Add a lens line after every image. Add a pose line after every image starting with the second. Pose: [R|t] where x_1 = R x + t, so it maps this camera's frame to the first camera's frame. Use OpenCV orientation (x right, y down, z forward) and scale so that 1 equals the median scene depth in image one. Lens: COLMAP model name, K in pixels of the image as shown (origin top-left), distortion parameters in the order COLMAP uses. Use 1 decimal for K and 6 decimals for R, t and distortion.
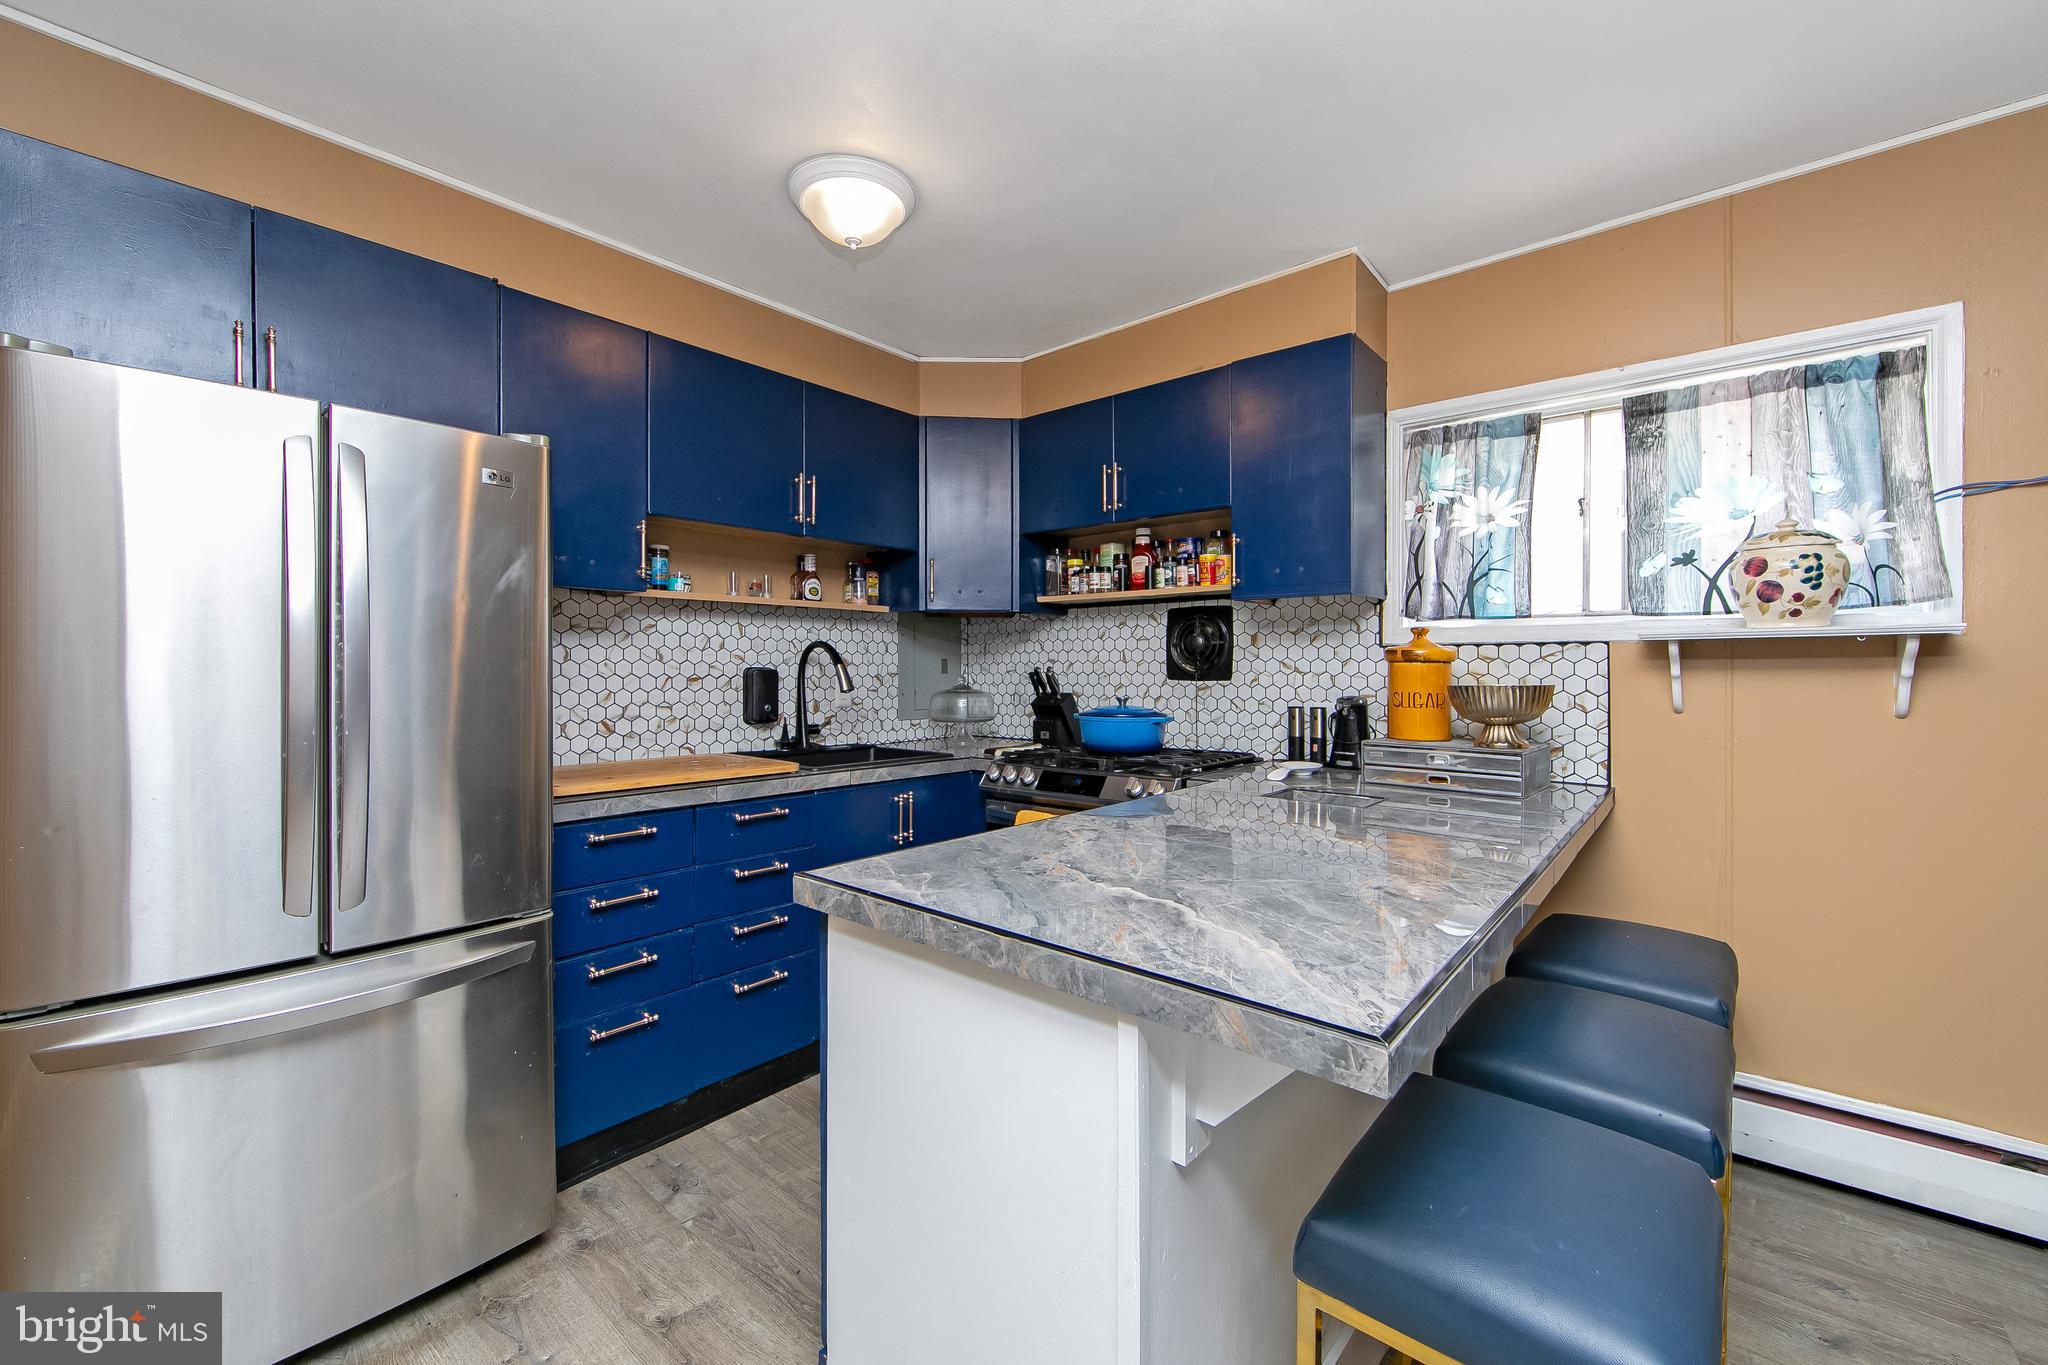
lens RADIAL K [[816.3, 0, 1016.1], [0, 816.3, 670.7], [0, 0, 1]] dist [-0.003328, 0.000166]
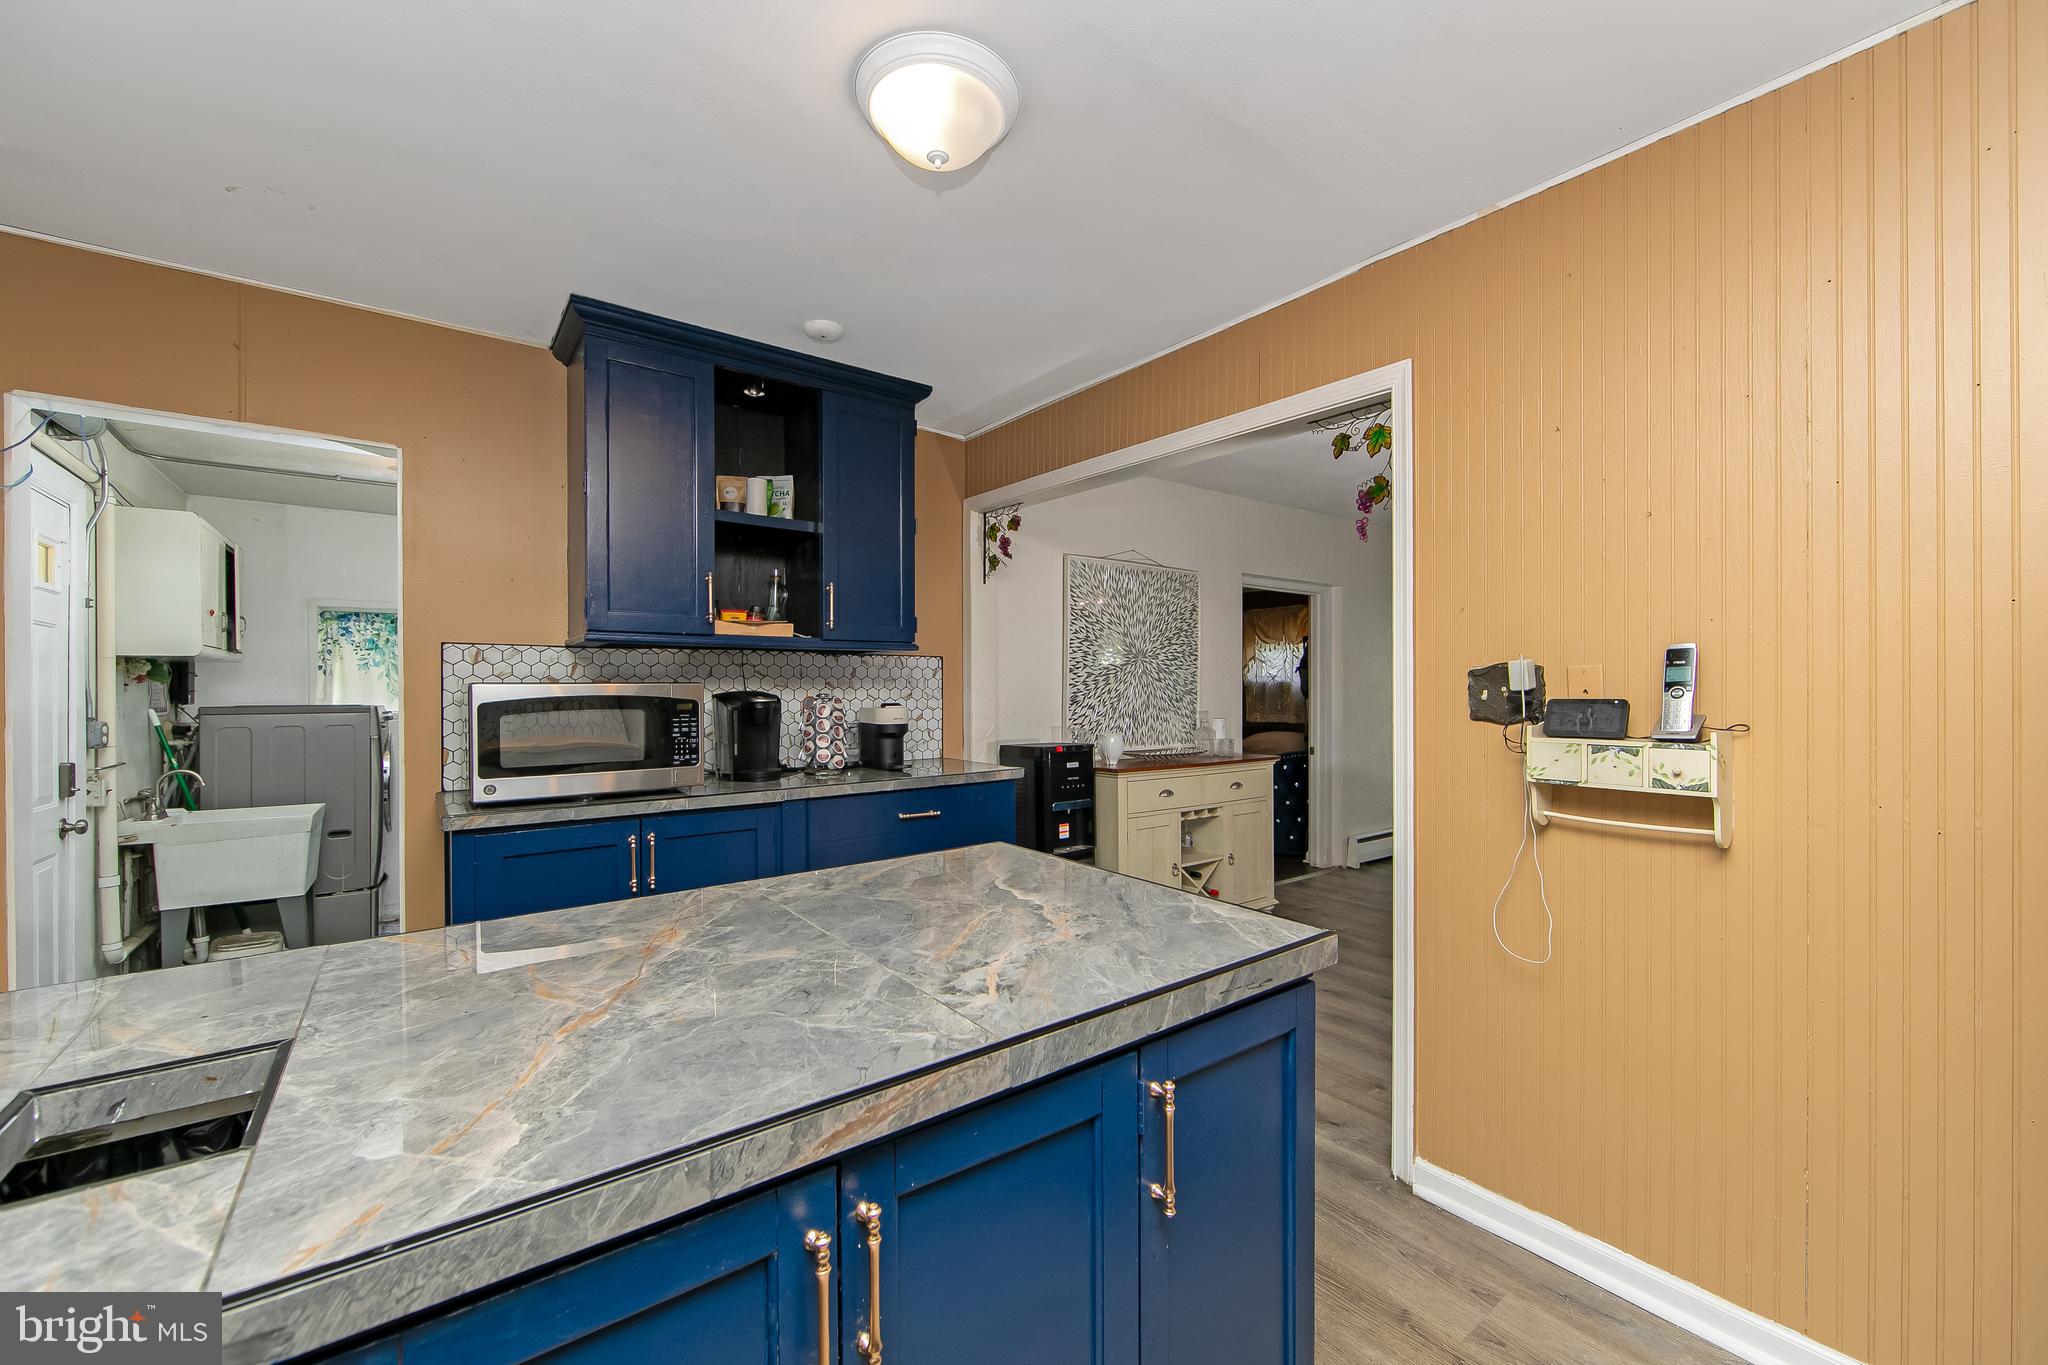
lens RADIAL K [[816.3, 0, 1018.2], [0, 816.3, 678.7], [0, 0, 1]] dist [-0.003328, 0.000166]
pose [[-0.977972, 0.002177, 0.208726, -0.050063], [0.002098, 0.999998, -0.000596, -0.025337], [-0.208727, -0.000145, -0.977974, 0.959407]]
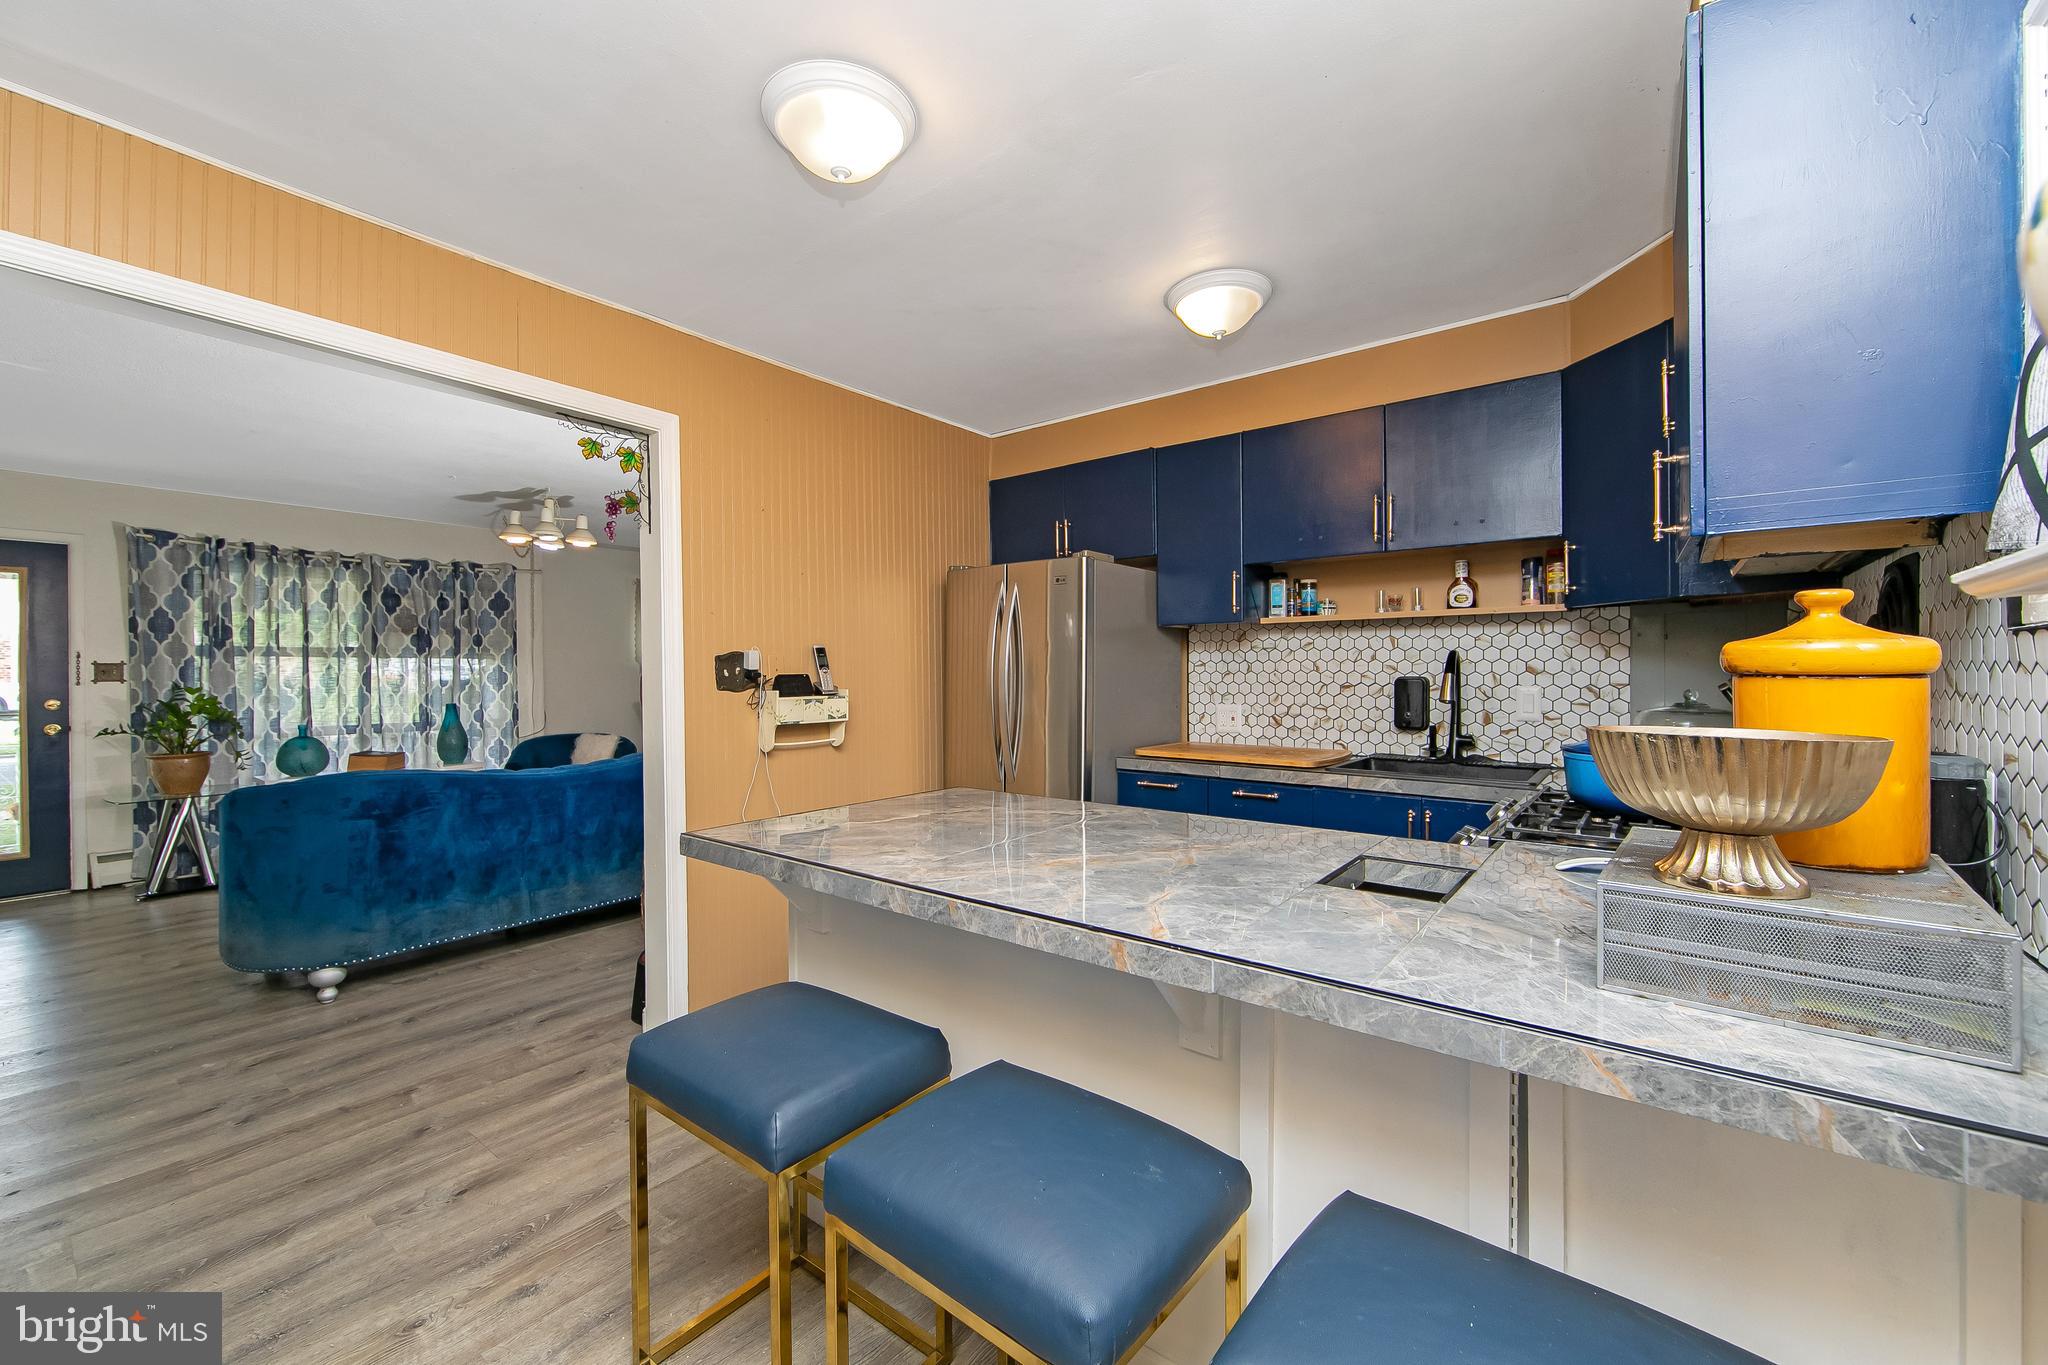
lens RADIAL K [[816.3, 0, 1031.8], [0, 816.3, 683.9], [0, 0, 1]] dist [-0.003328, 0.000166]
pose [[0.069233, 0.013219, -0.997513, 0.792682], [0.000132, 0.999912, 0.013260, -0.009660], [0.997601, -0.001049, 0.069225, 0.489742]]
